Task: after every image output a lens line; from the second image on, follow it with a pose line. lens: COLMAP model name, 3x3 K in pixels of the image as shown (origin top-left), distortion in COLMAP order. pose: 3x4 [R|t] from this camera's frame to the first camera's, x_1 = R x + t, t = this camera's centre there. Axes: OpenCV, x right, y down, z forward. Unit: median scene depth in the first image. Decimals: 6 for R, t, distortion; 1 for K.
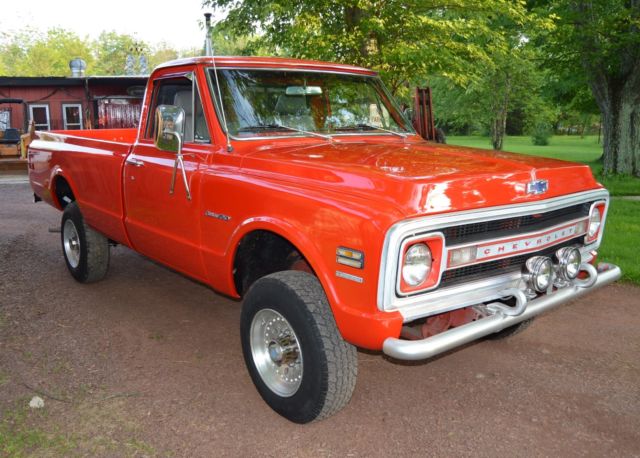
lens RADIAL K [[636.9, 0, 305.3], [0, 636.9, 253.7], [0, 0, 1]] dist [-0.075104, 0.003631]
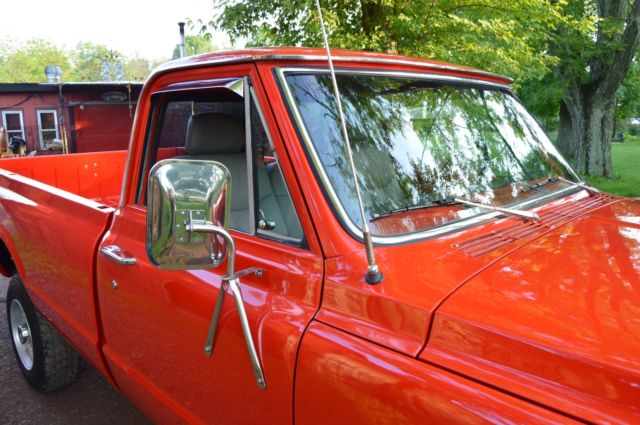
lens RADIAL K [[525.6, 0, 320.0], [0, 525.6, 212.5], [0, 0, 1]] dist [-0.063622, 0.000378]
pose [[0.992850, -0.026537, 0.116384, -0.038678], [0.029883, 0.999186, -0.027099, -0.040326], [-0.115570, 0.030383, 0.992835, 0.140070]]
